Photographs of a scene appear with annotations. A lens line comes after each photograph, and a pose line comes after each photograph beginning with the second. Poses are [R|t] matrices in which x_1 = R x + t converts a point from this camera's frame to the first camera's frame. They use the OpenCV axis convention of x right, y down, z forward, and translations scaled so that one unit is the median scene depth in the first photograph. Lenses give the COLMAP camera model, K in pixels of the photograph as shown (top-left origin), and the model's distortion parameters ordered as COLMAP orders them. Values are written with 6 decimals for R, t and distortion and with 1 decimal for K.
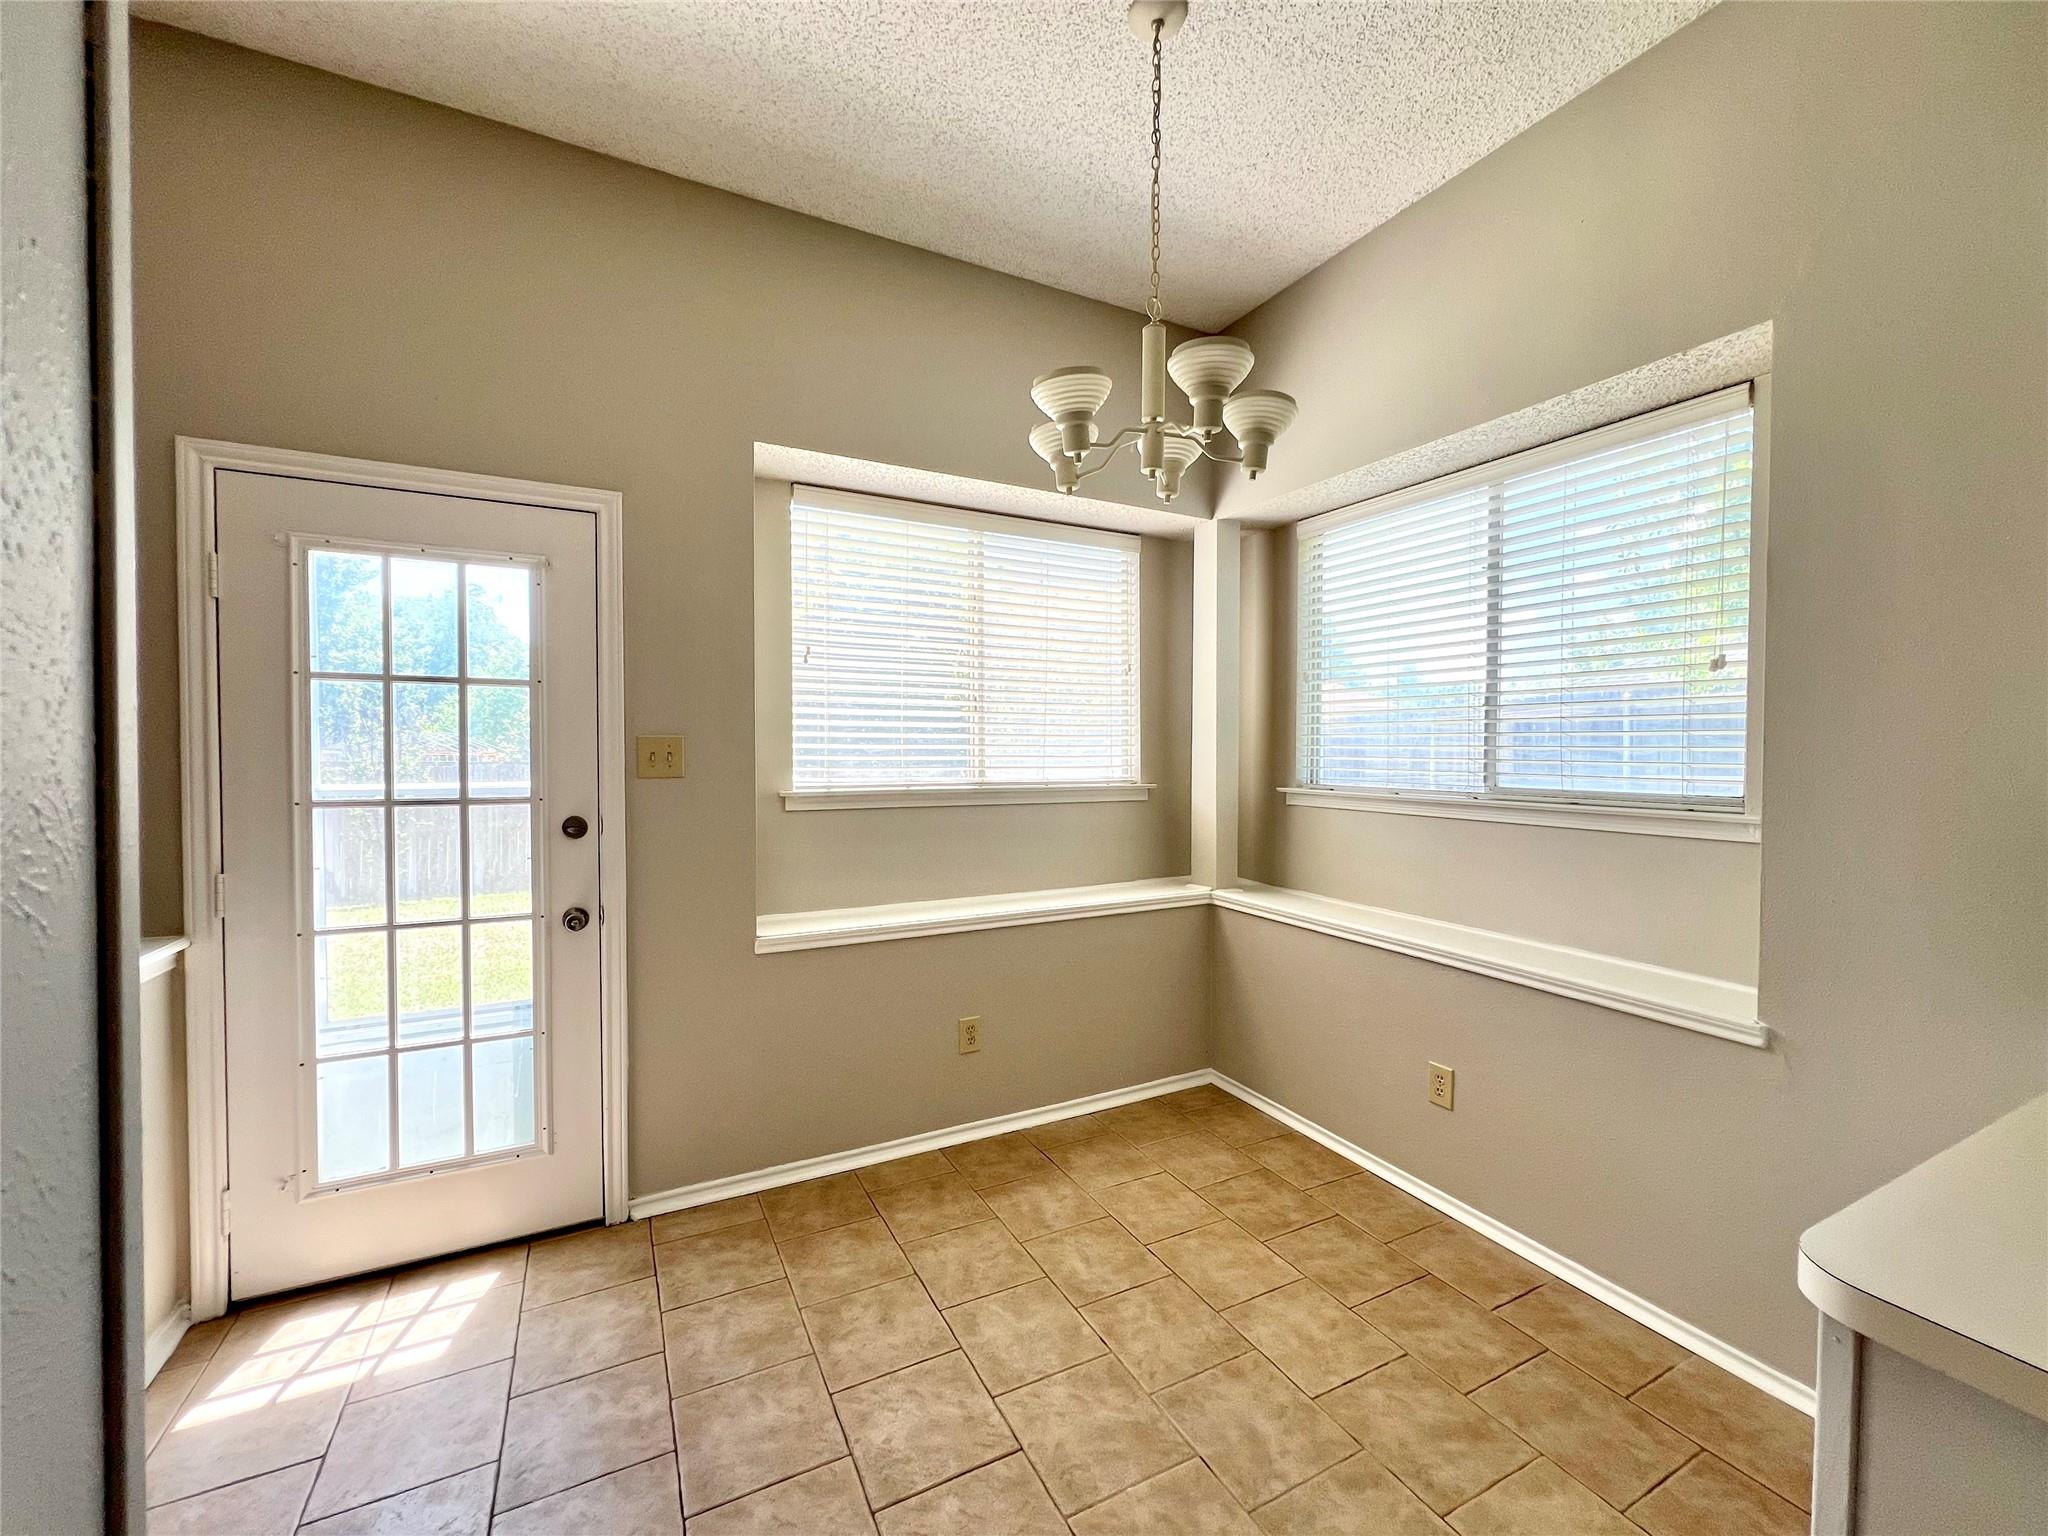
lens RADIAL K [[820.5, 0, 1027.5], [0, 820.5, 773.8], [0, 0, 1]] dist [-0.000879, 0.000340]
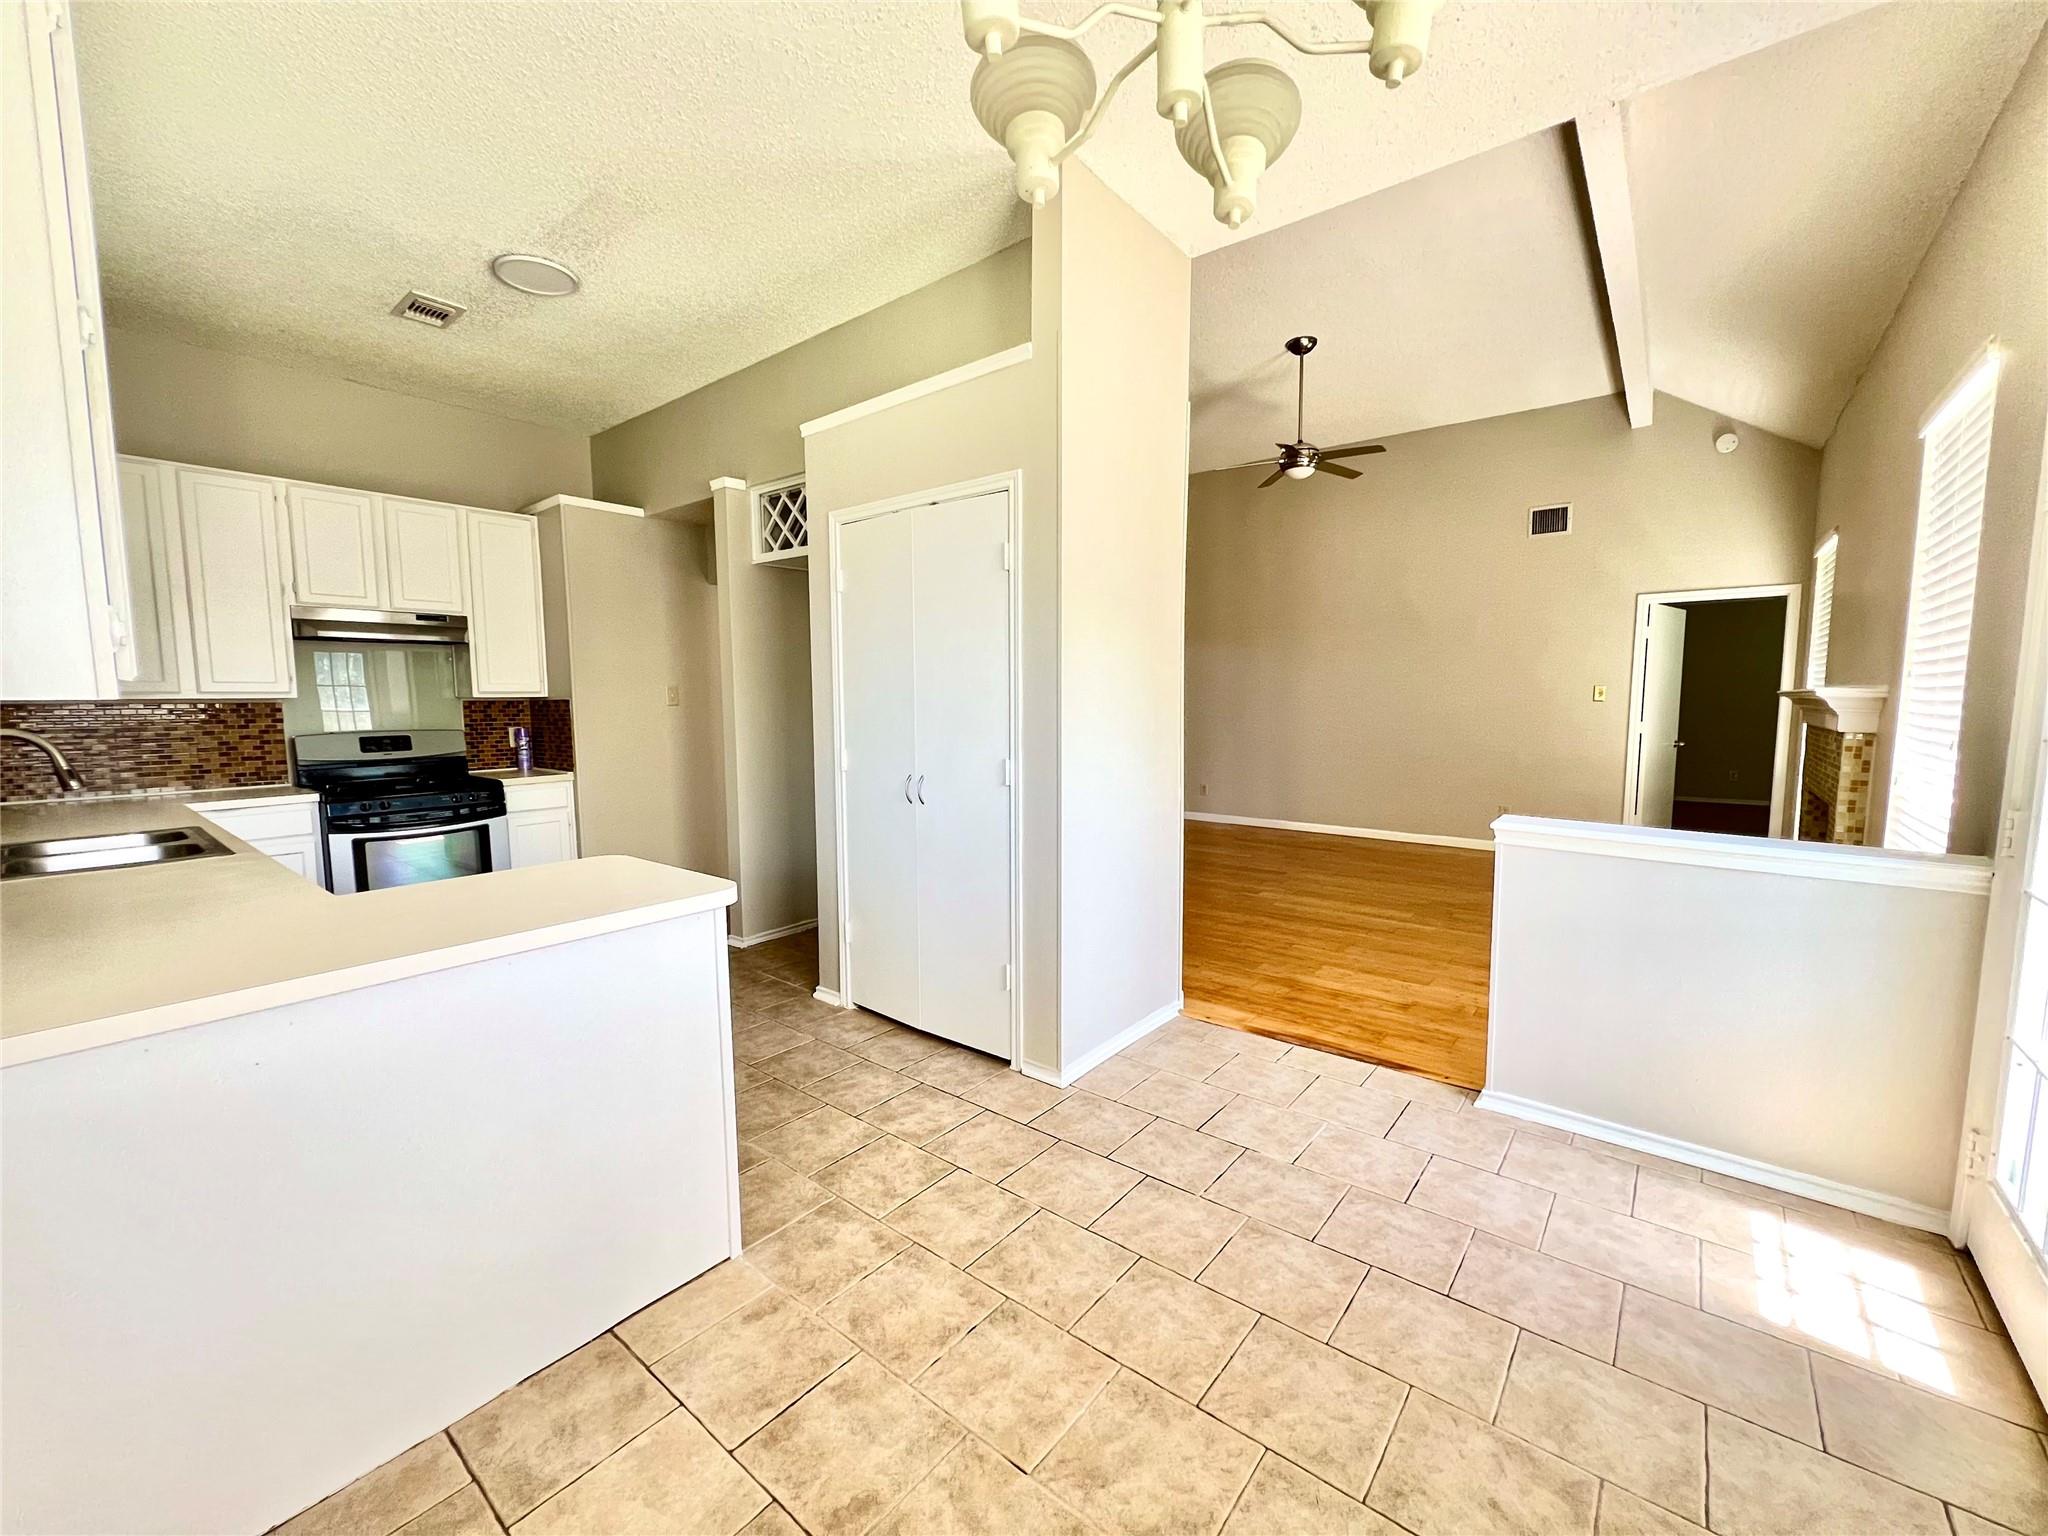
lens RADIAL K [[820.5, 0, 1024.6], [0, 820.5, 769.5], [0, 0, 1]] dist [-0.000879, 0.000340]
pose [[-0.916109, 0.040067, -0.398921, 0.477996], [-0.006807, 0.993296, 0.115397, -0.026404], [0.400871, 0.108432, -0.909695, 1.536853]]
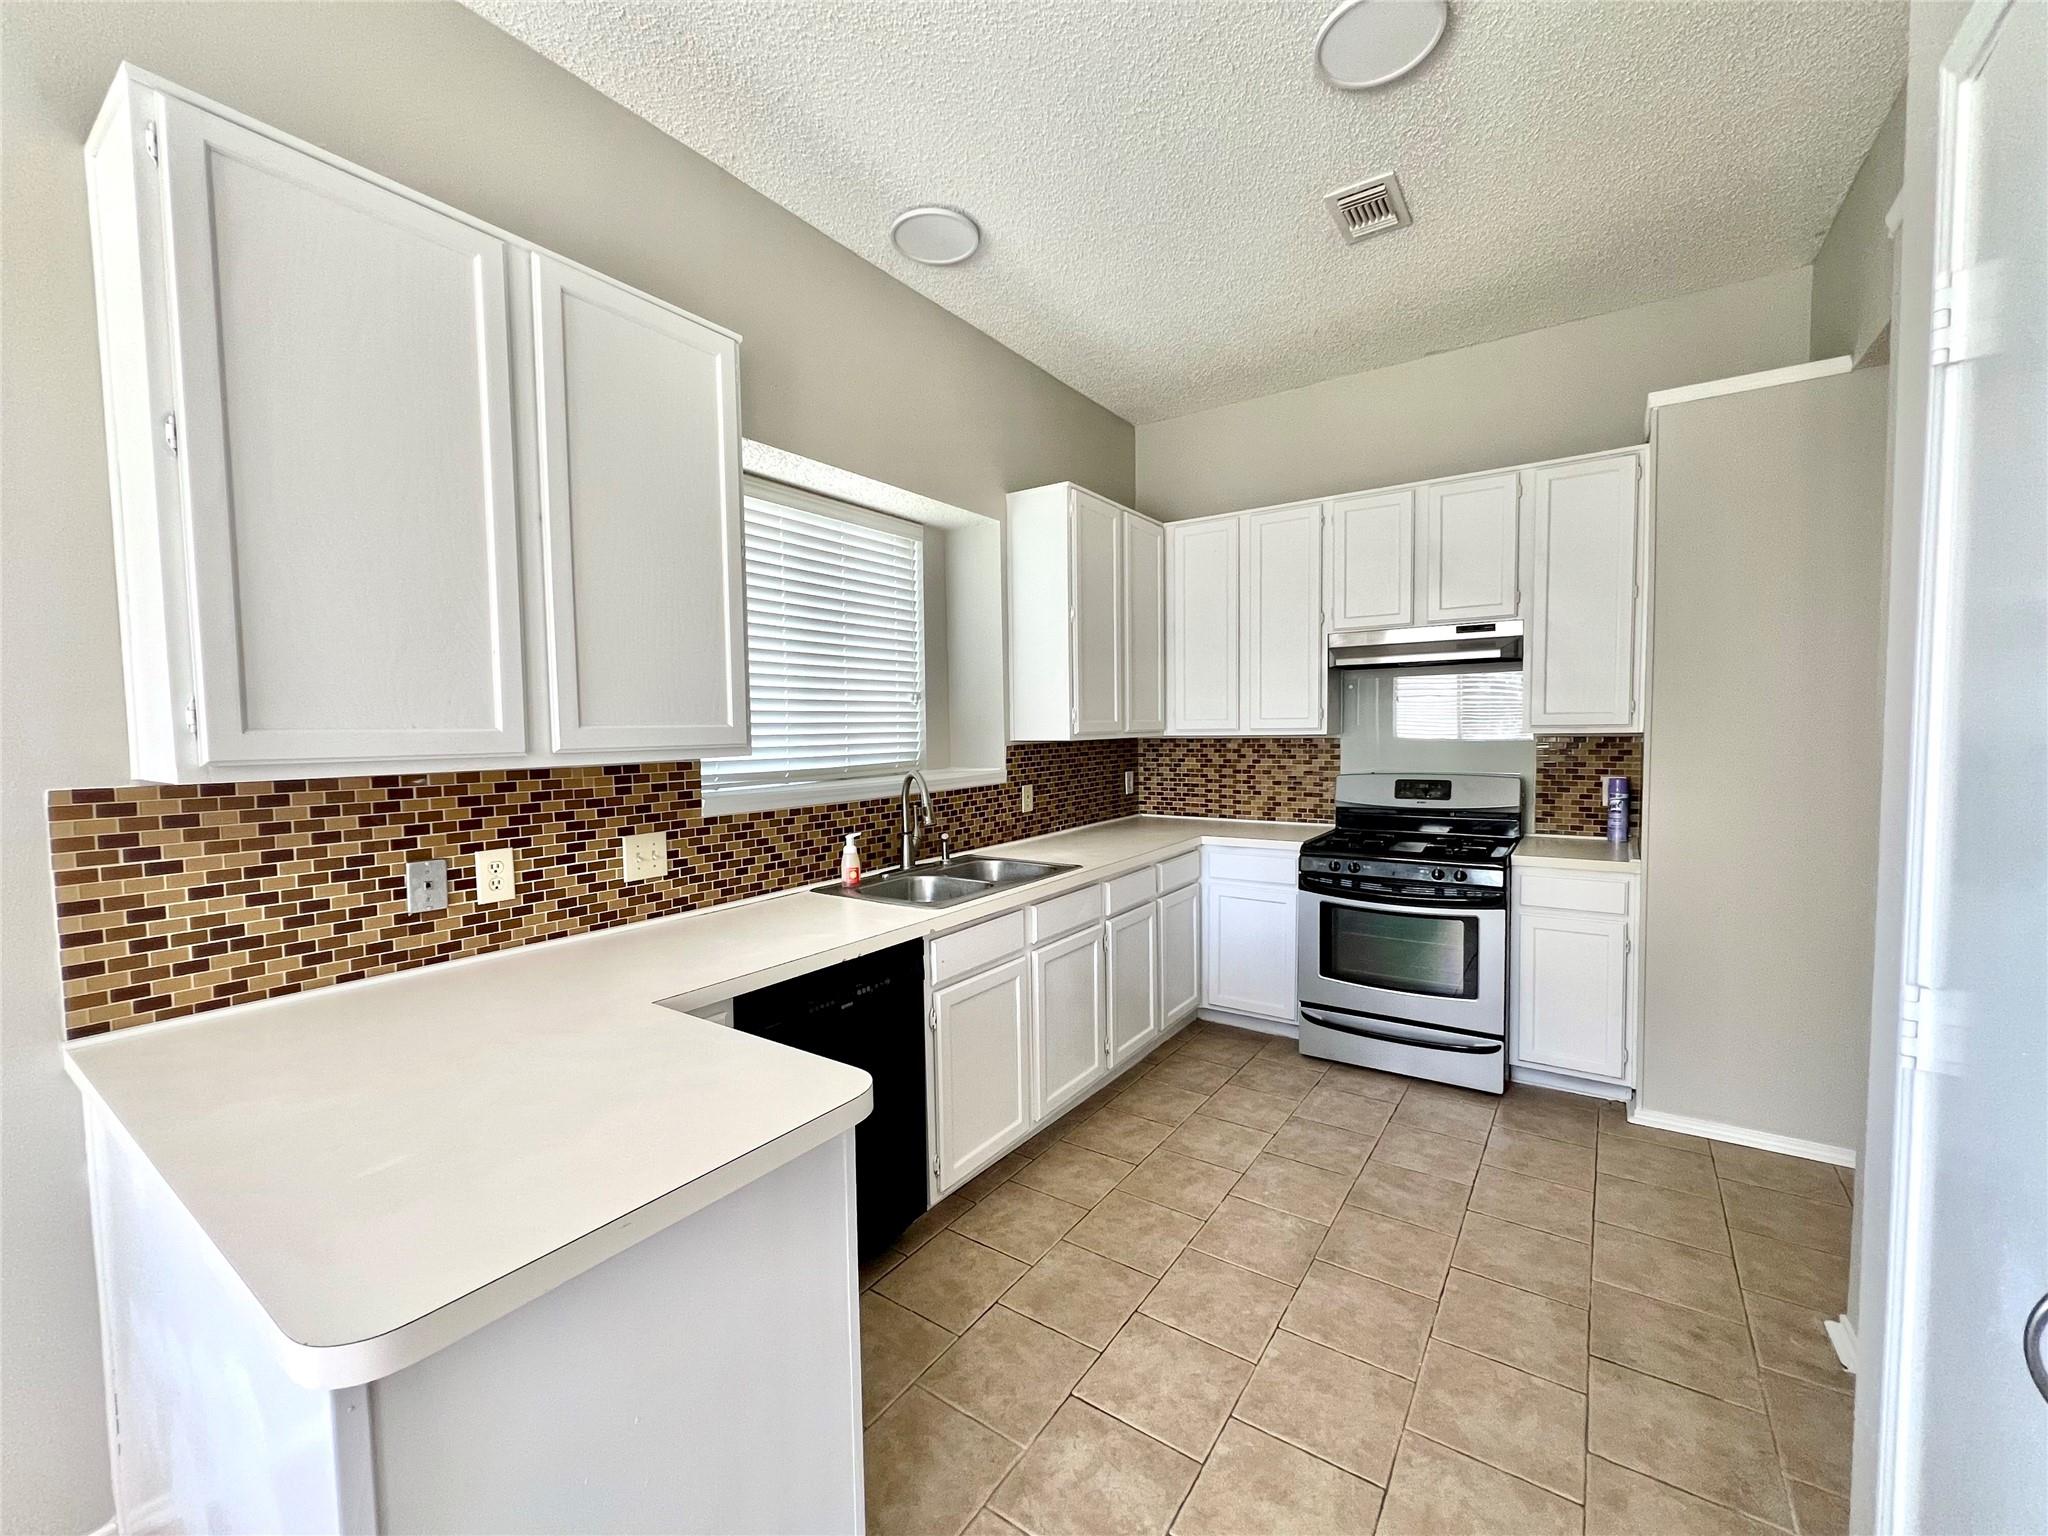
lens RADIAL K [[820.9, 0, 1017.1], [0, 820.9, 769.6], [0, 0, 1]] dist [-0.000529, 0.000420]
pose [[-0.467113, -0.040088, 0.883288, -0.083076], [0.040439, 0.996958, 0.066632, -0.028360], [-0.883272, 0.066844, -0.464071, 0.271766]]
